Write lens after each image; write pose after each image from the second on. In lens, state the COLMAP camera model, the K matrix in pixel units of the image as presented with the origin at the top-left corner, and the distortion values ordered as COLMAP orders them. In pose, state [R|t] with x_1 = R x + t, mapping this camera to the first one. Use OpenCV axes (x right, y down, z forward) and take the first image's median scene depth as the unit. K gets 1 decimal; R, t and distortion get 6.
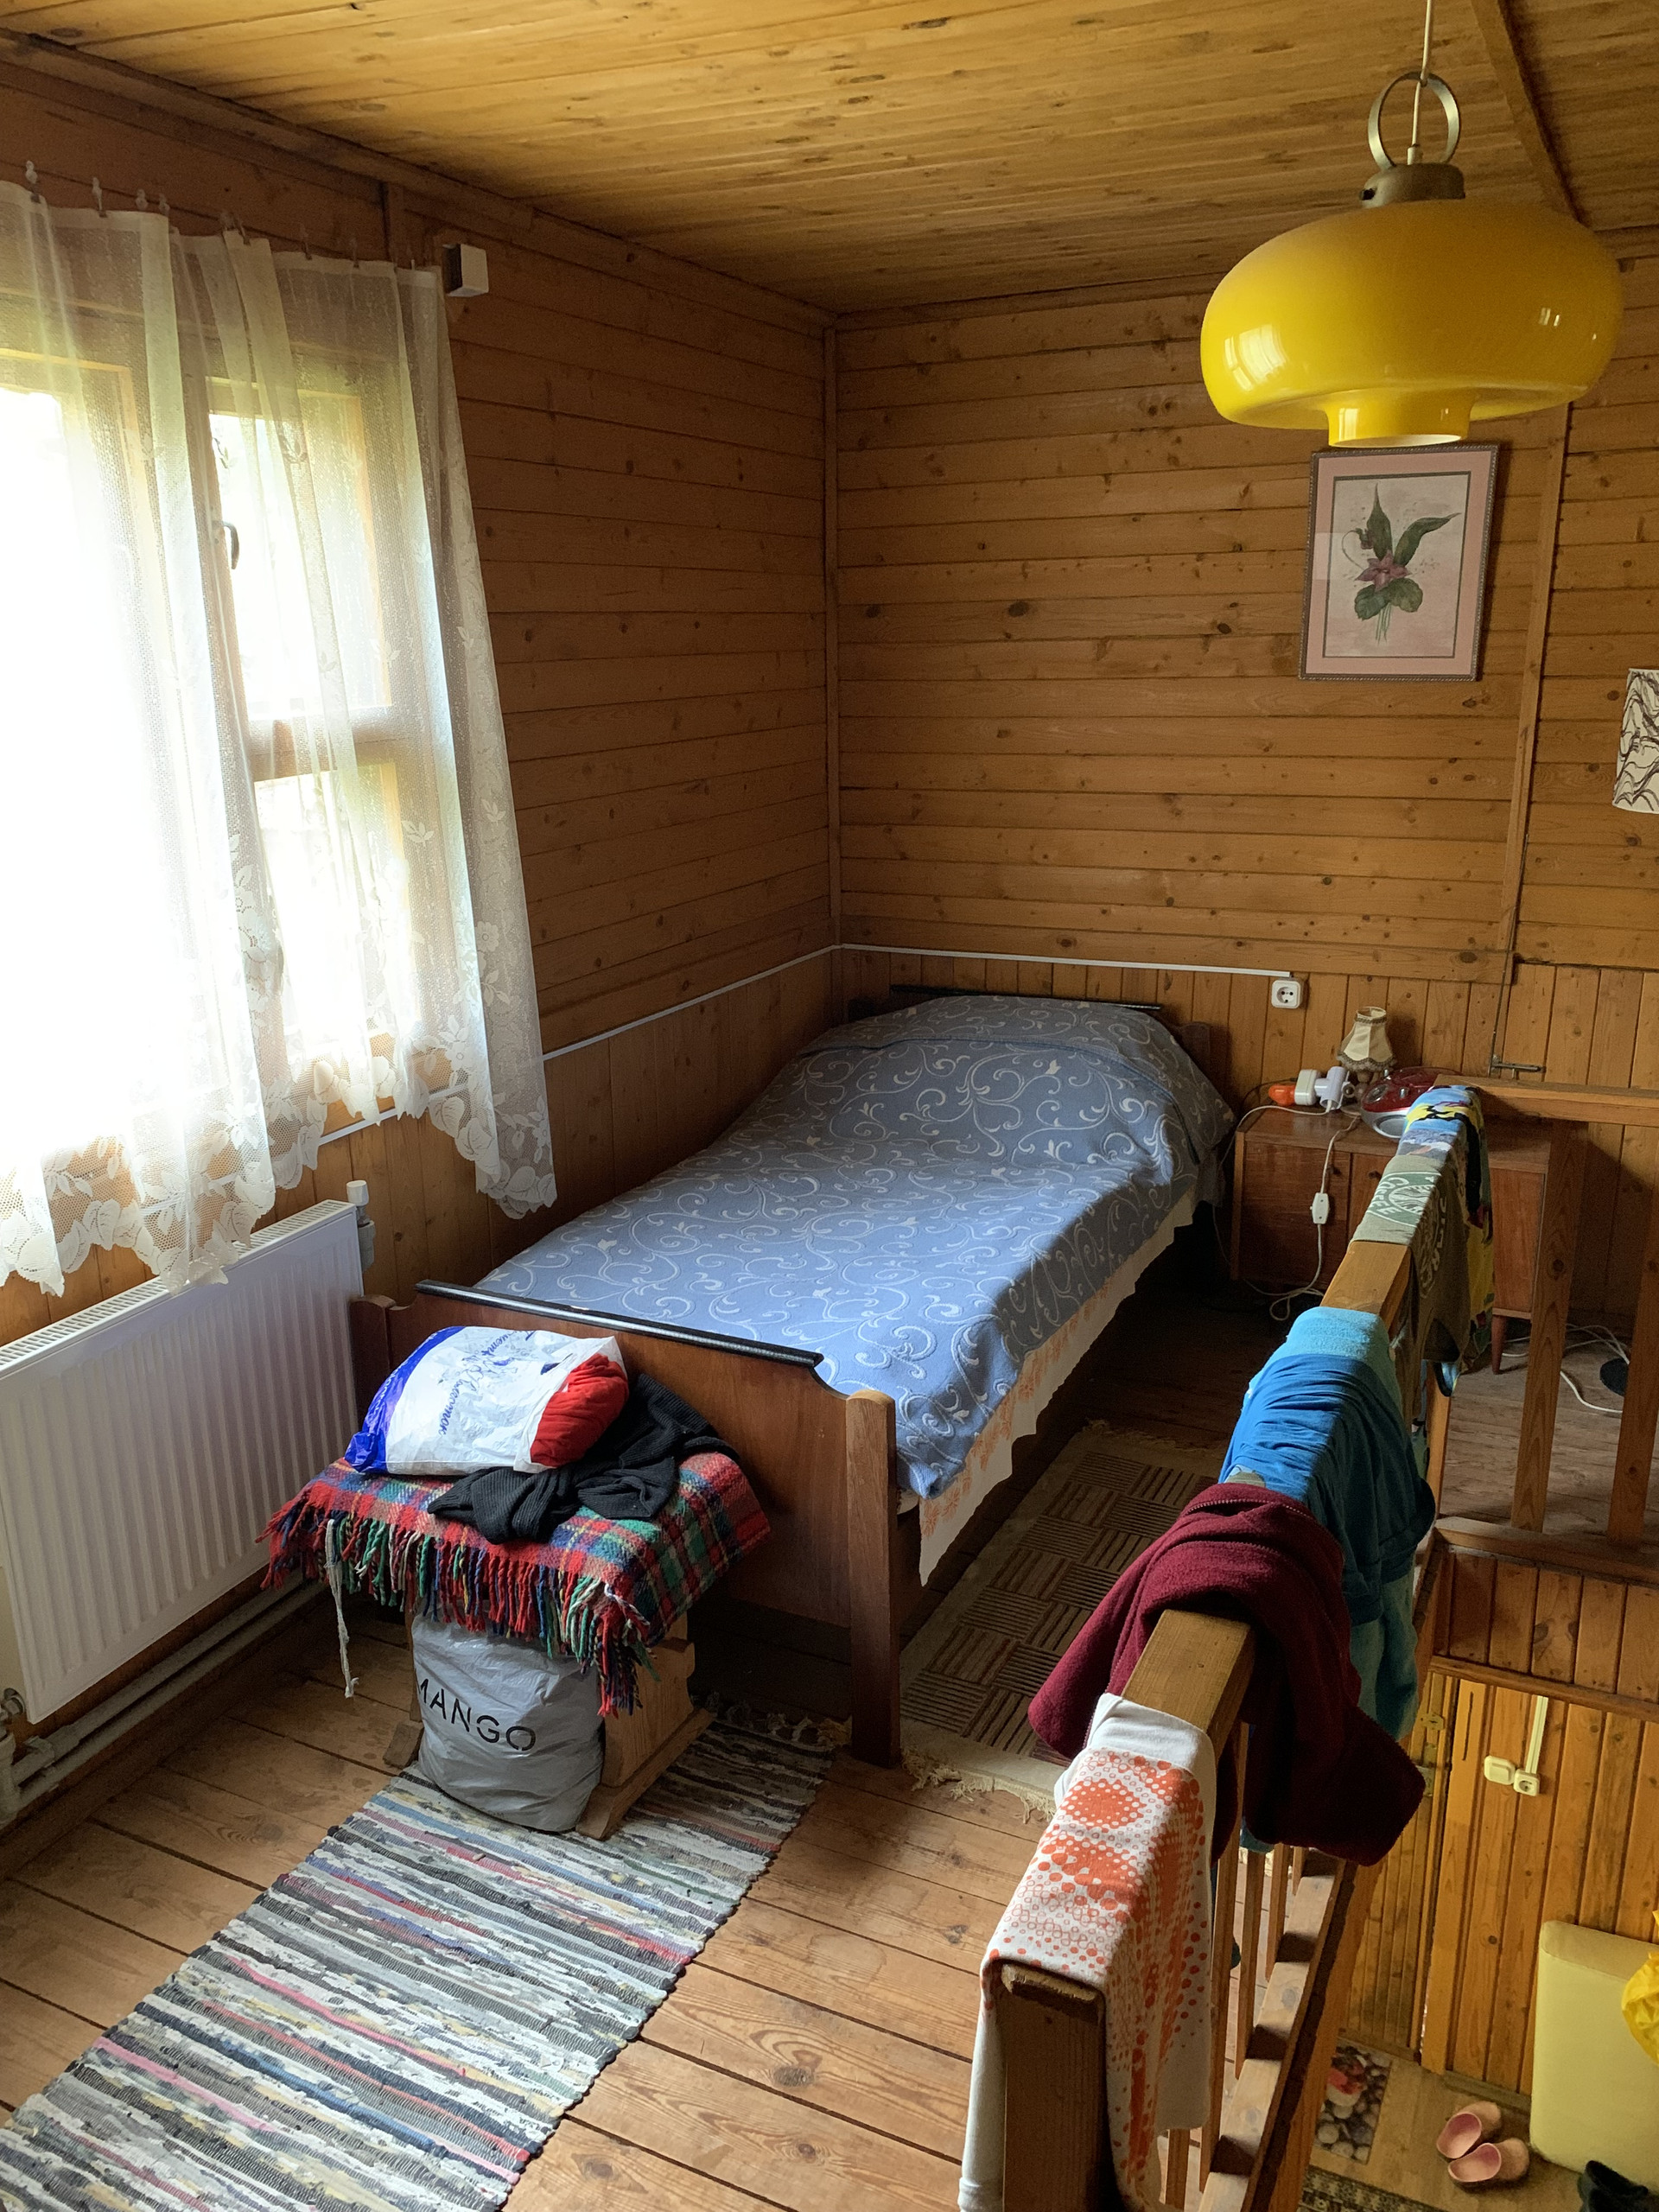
lens RADIAL K [[1694.7, 0, 842.4], [0, 1694.7, 1133.2], [0, 0, 1]] dist [0.028503, -0.025498]
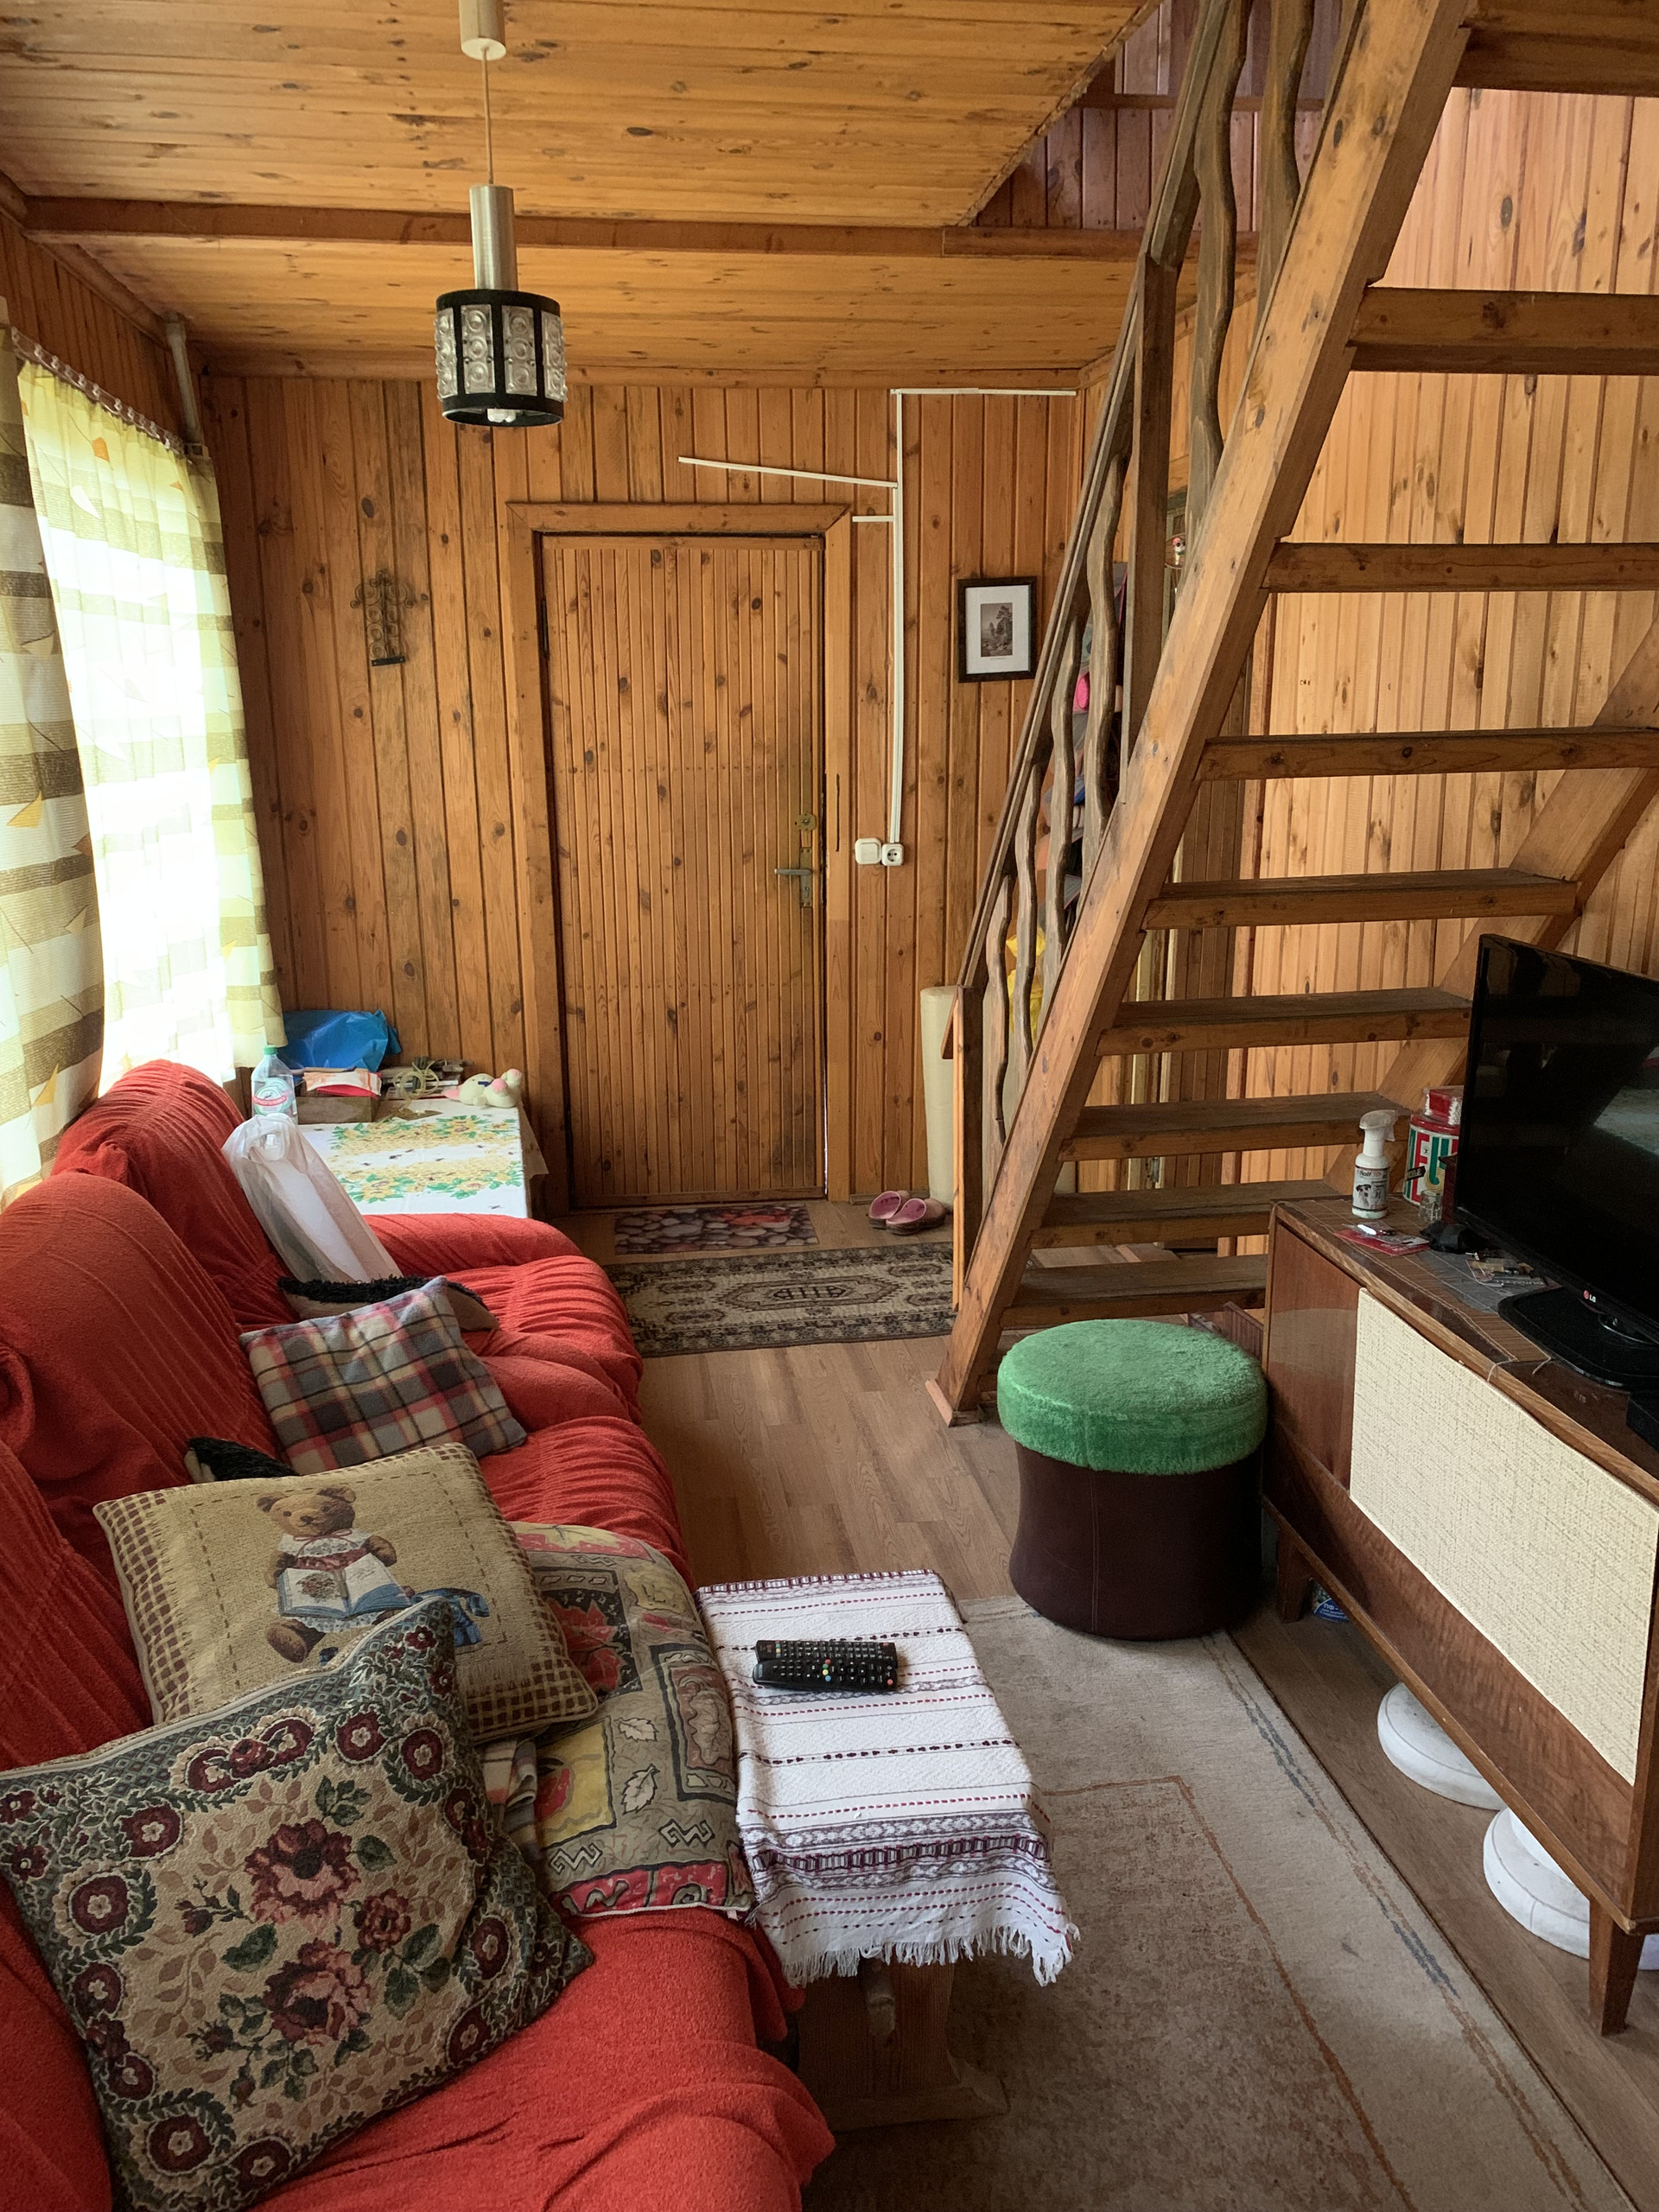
lens RADIAL K [[1694.7, 0, 830.5], [0, 1694.7, 1109.7], [0, 0, 1]] dist [0.028503, -0.025498]
pose [[0.827613, -0.128632, 0.546360, -0.245334], [0.159463, 0.987162, -0.009140, 0.540319], [-0.538170, 0.094689, 0.837500, 0.122701]]
